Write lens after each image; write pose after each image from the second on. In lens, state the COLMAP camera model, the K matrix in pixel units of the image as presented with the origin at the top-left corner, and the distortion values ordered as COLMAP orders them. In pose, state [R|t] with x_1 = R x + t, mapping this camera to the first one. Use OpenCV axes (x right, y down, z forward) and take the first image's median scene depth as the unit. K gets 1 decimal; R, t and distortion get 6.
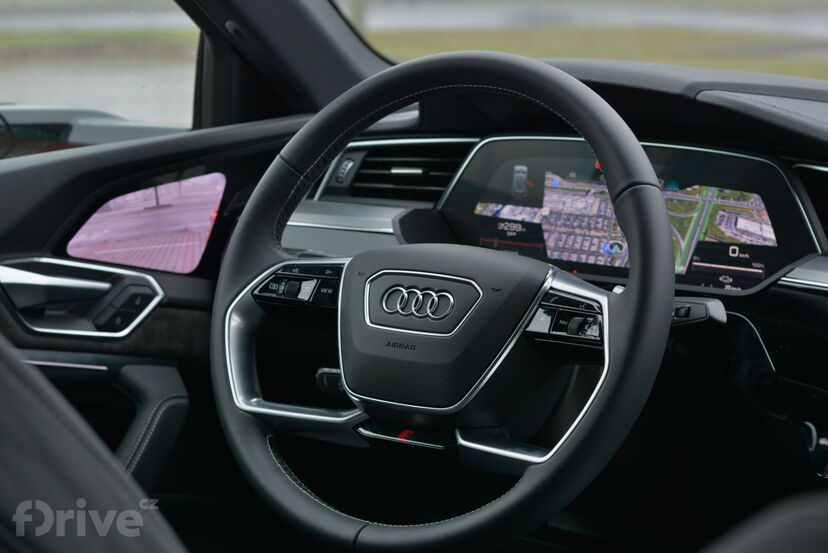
lens RADIAL K [[1817.5, 0, 415.9], [0, 1817.5, 275.5], [0, 0, 1]] dist [0.142618, 0.000000]
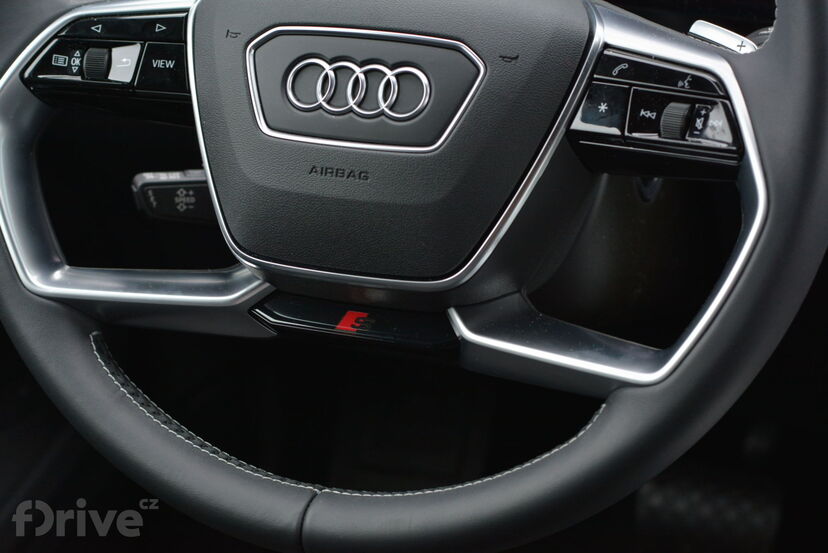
lens RADIAL K [[1817.5, 0, 410.5], [0, 1817.5, 279.7], [0, 0, 1]] dist [0.142618, 0.000000]
pose [[0.971575, -0.123223, 0.202135, -0.100215], [0.068663, 0.963829, 0.257523, -0.068795], [-0.226556, -0.236324, 0.944893, 0.460732]]
